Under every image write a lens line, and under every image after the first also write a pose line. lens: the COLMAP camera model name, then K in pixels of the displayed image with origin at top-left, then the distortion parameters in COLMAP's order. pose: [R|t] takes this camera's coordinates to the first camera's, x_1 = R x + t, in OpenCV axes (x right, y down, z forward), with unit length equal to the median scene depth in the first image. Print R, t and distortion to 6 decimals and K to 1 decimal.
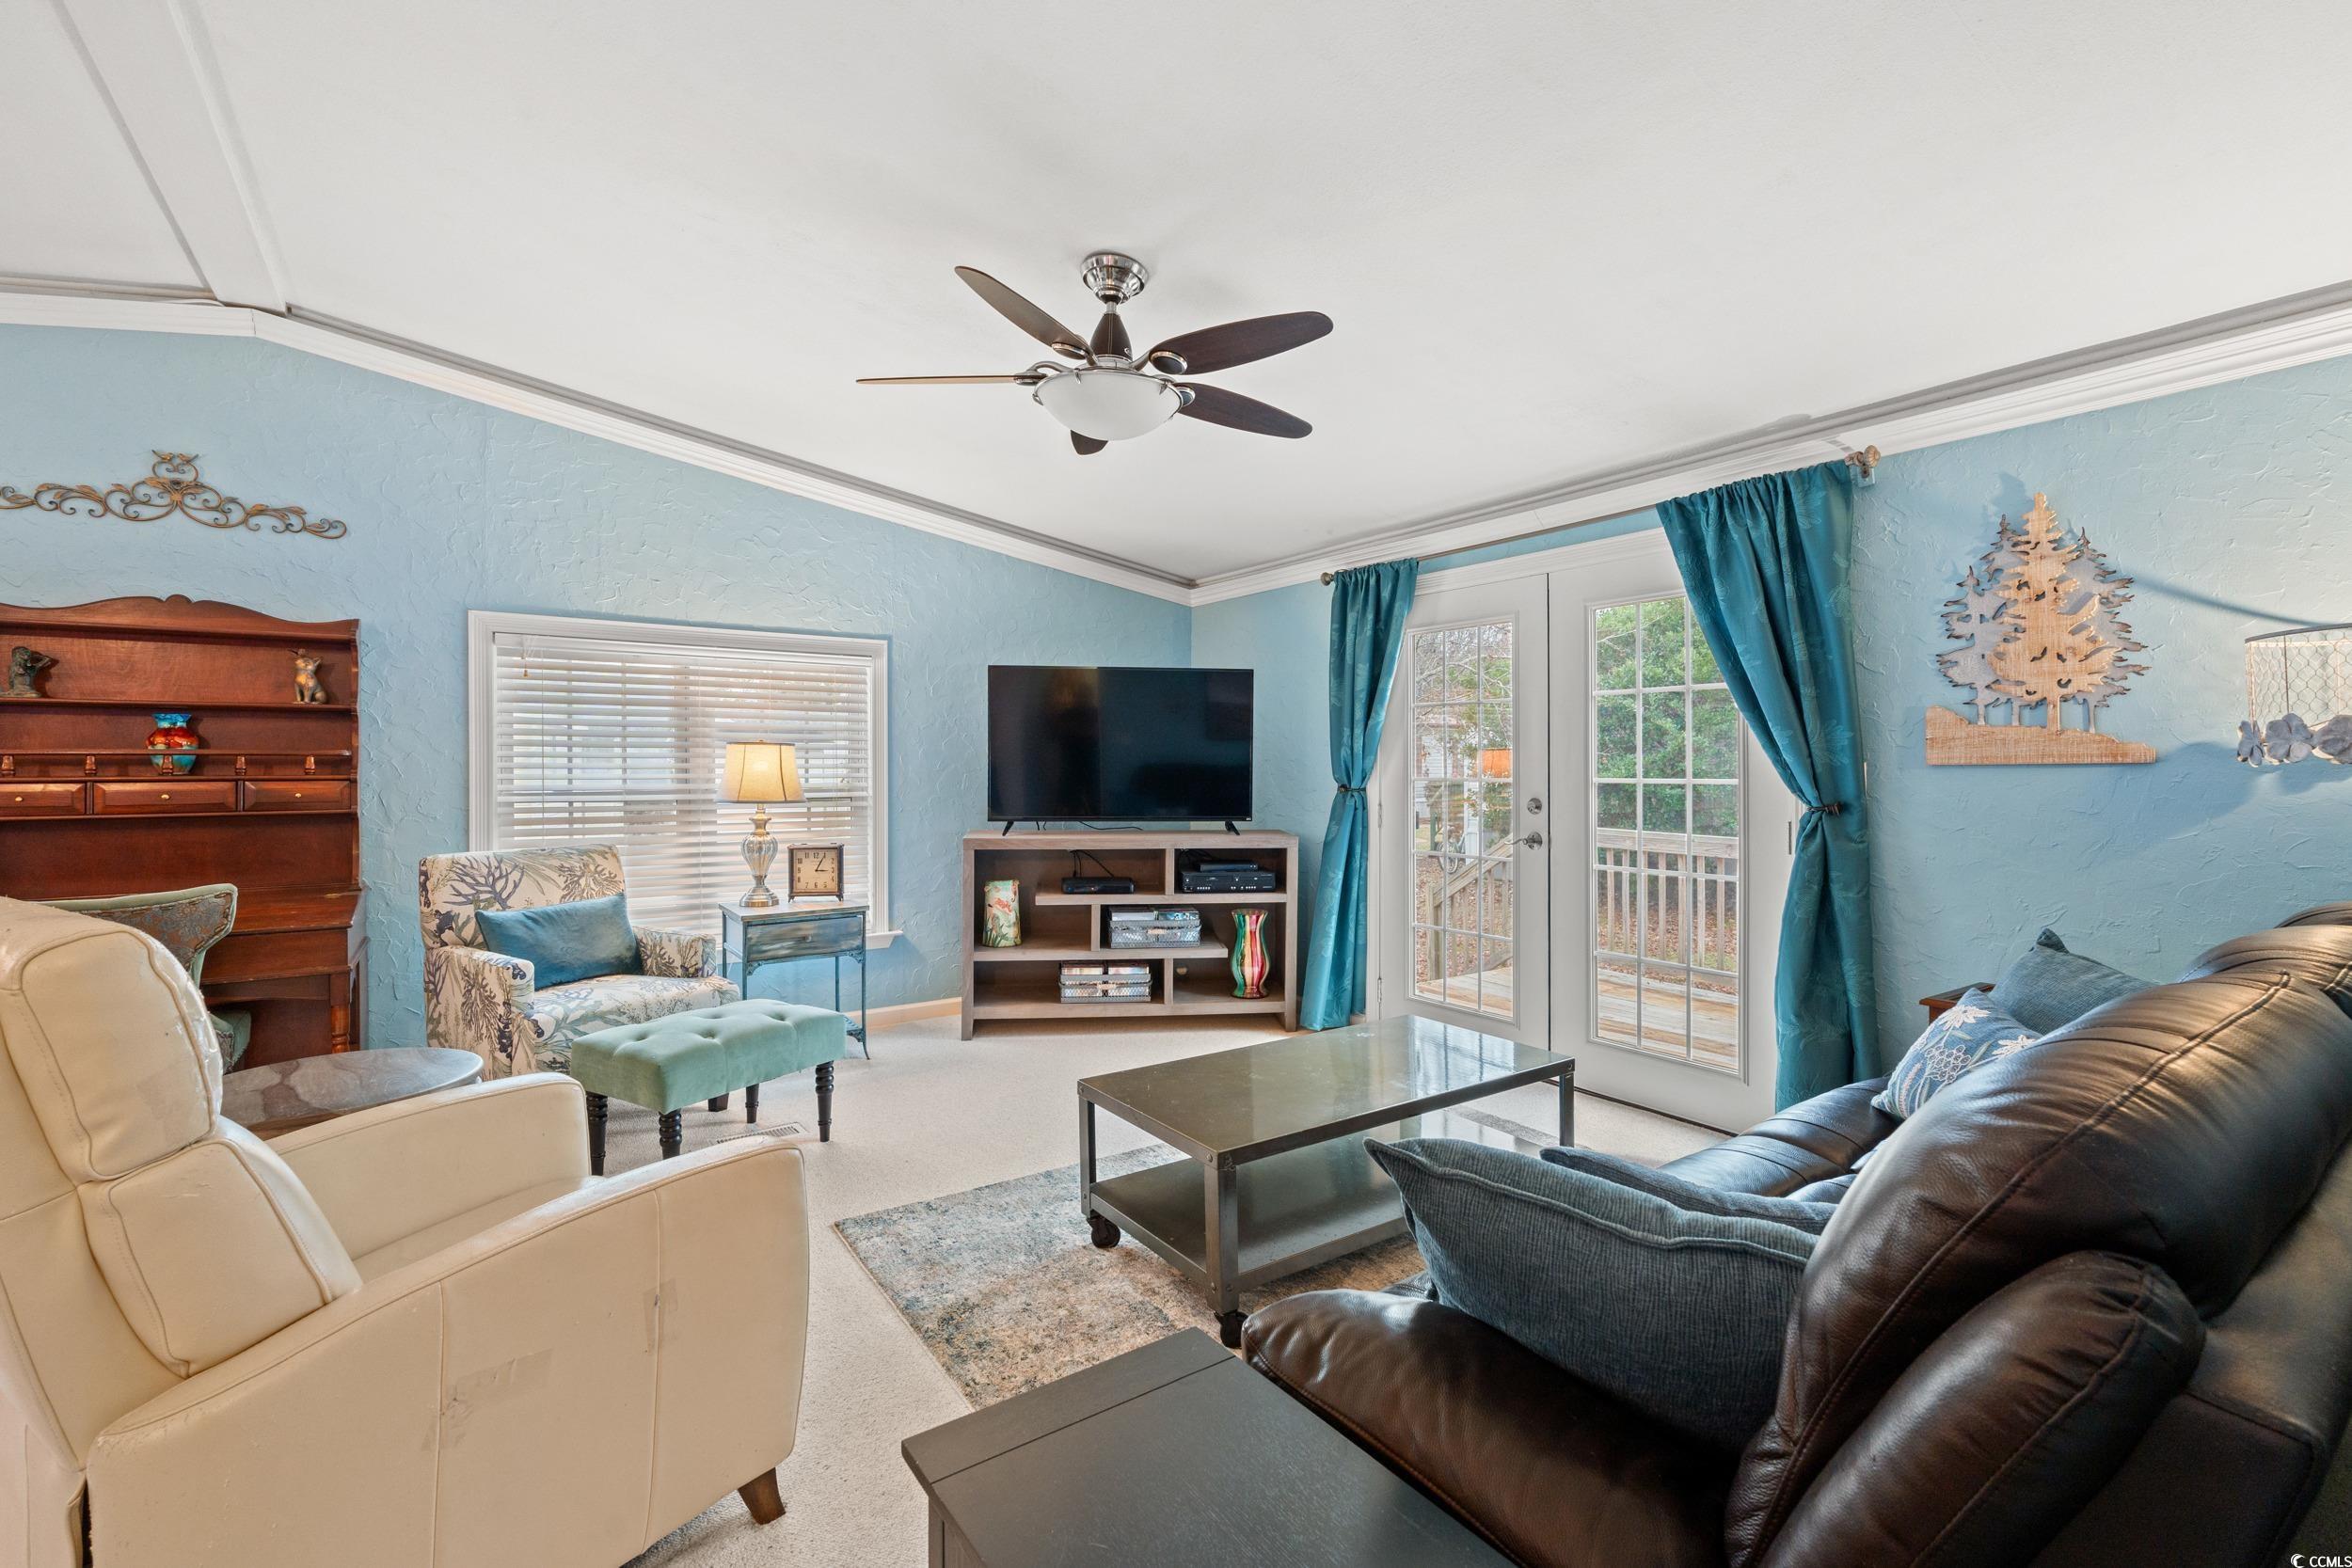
lens RADIAL K [[1033.9, 0, 1171.6], [0, 1033.9, 774.7], [0, 0, 1]] dist [0.001680, -0.000015]
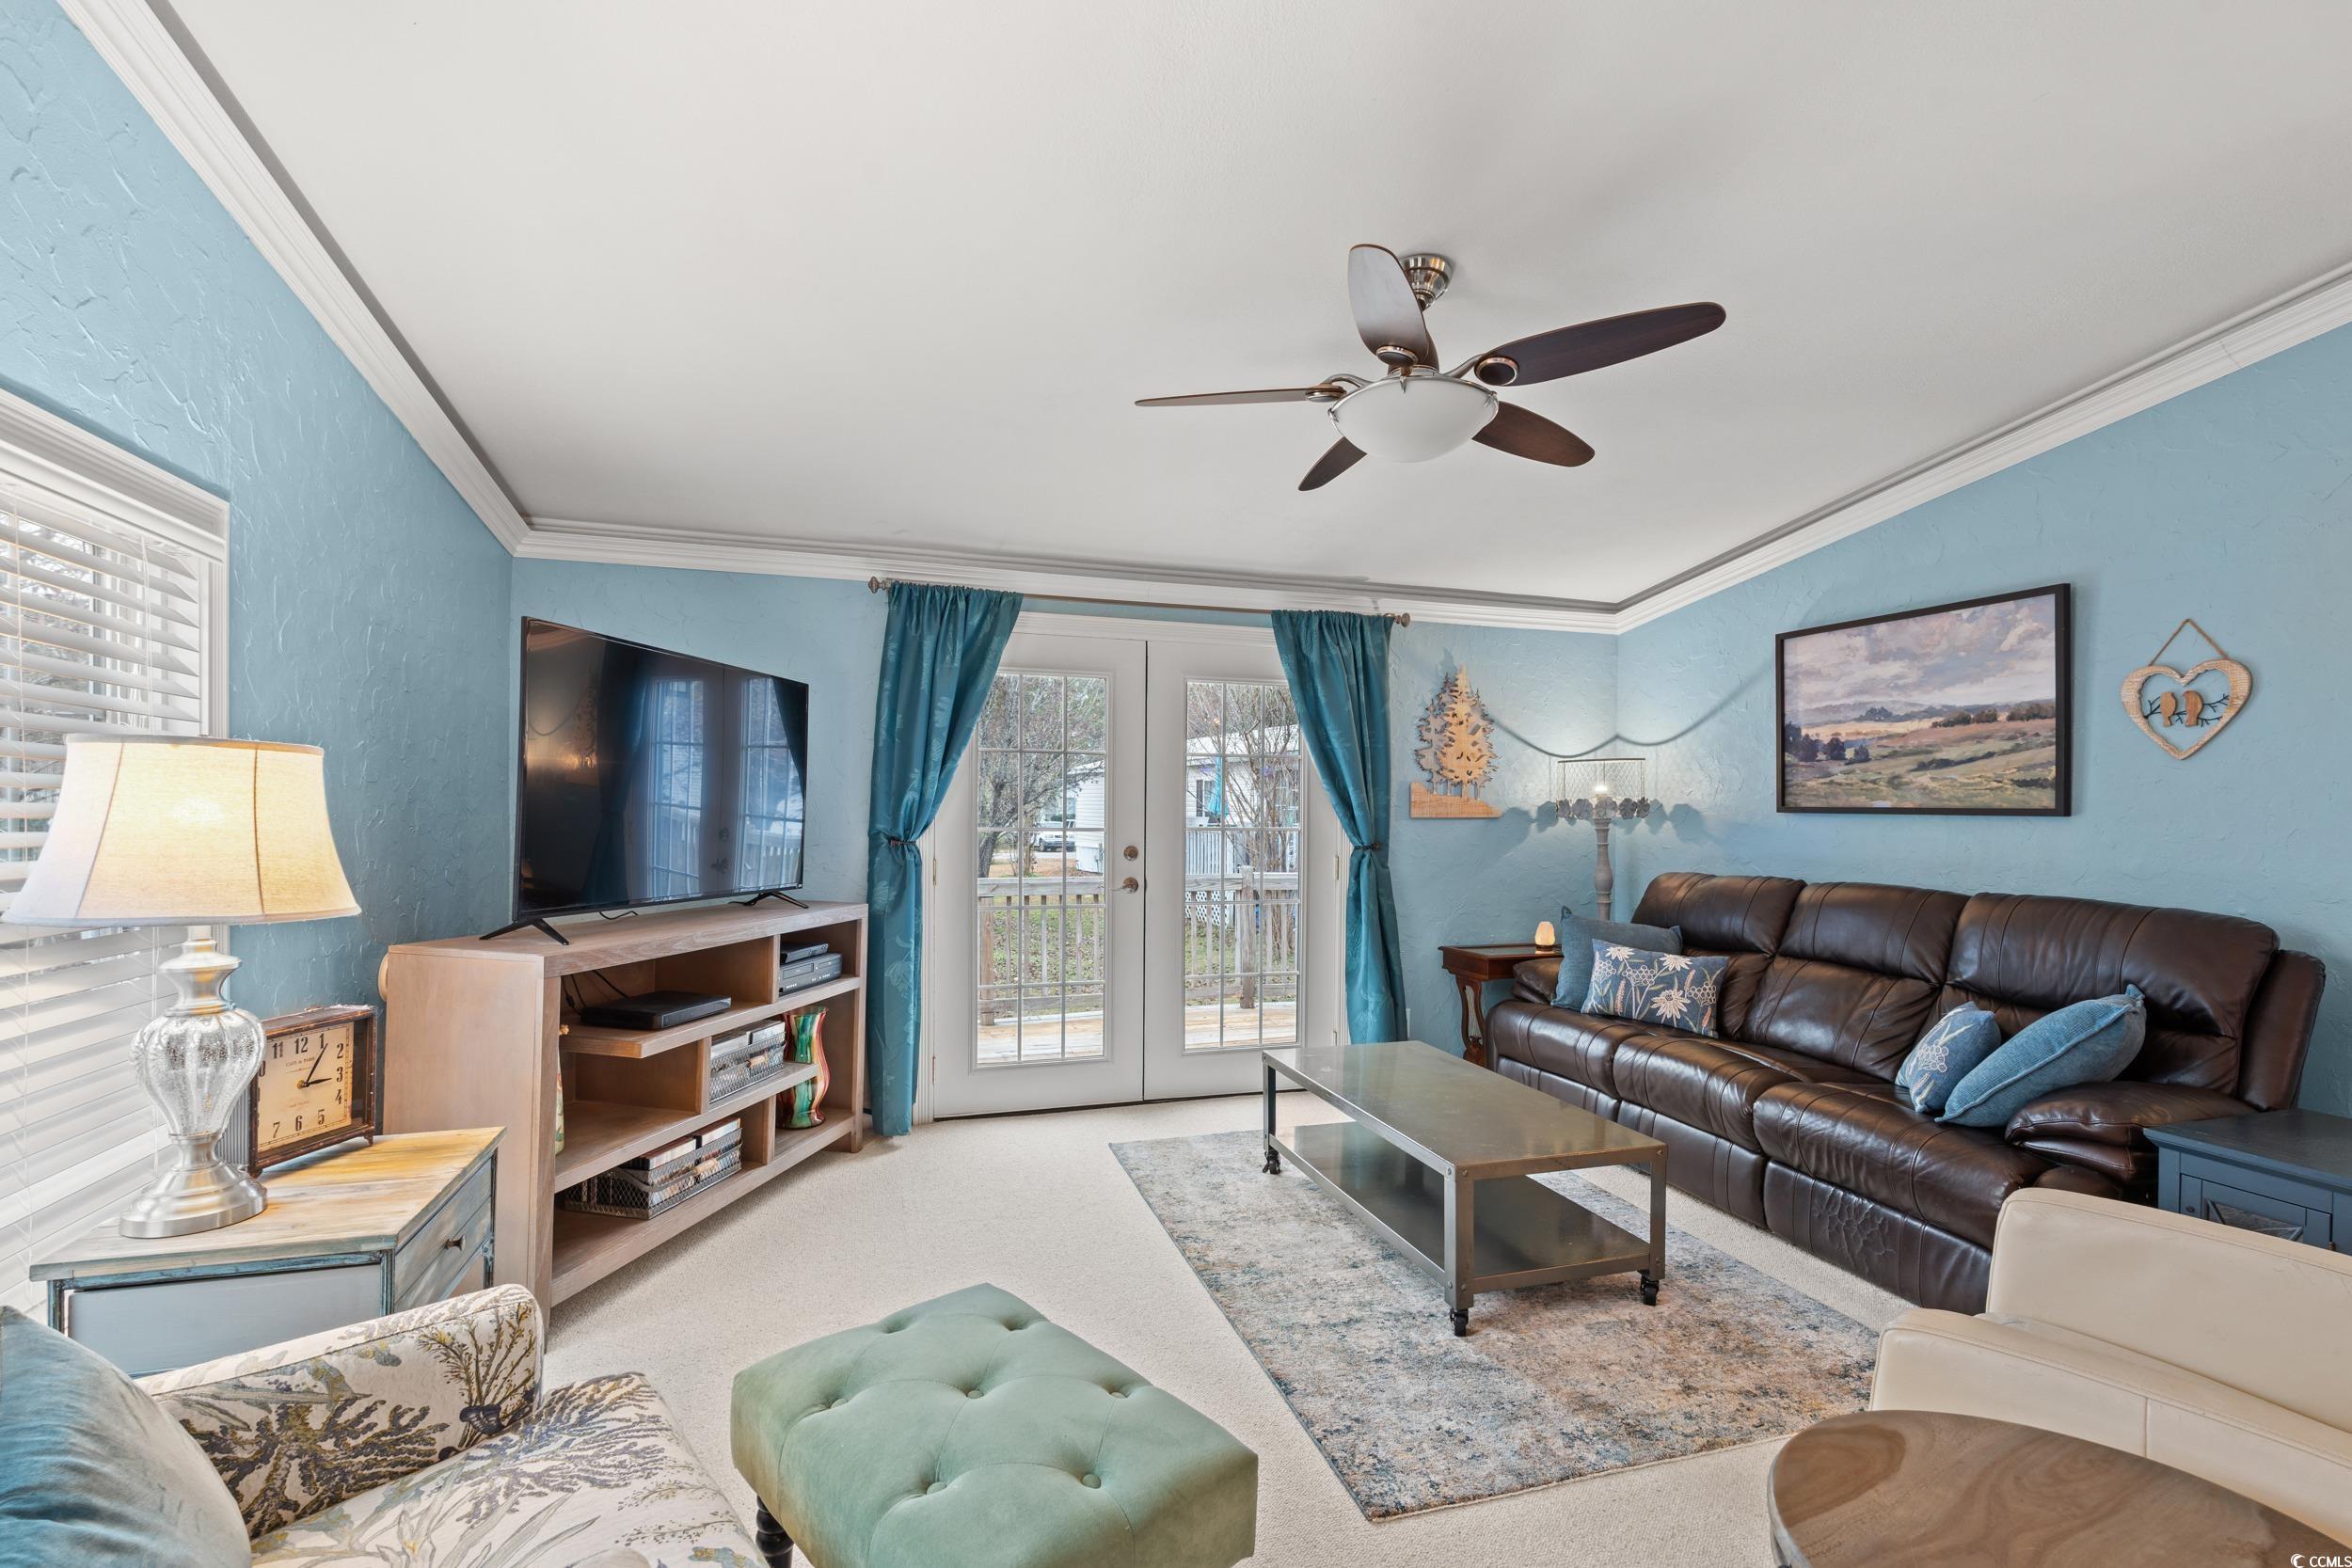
lens RADIAL K [[1033.9, 0, 1173.3], [0, 1033.9, 801.8], [0, 0, 1]] dist [0.001680, -0.000015]
pose [[0.302392, 0.020293, 0.952968, -0.916049], [0.000079, 0.999773, -0.021315, -0.000512], [-0.953184, 0.006521, 0.302322, 0.870726]]
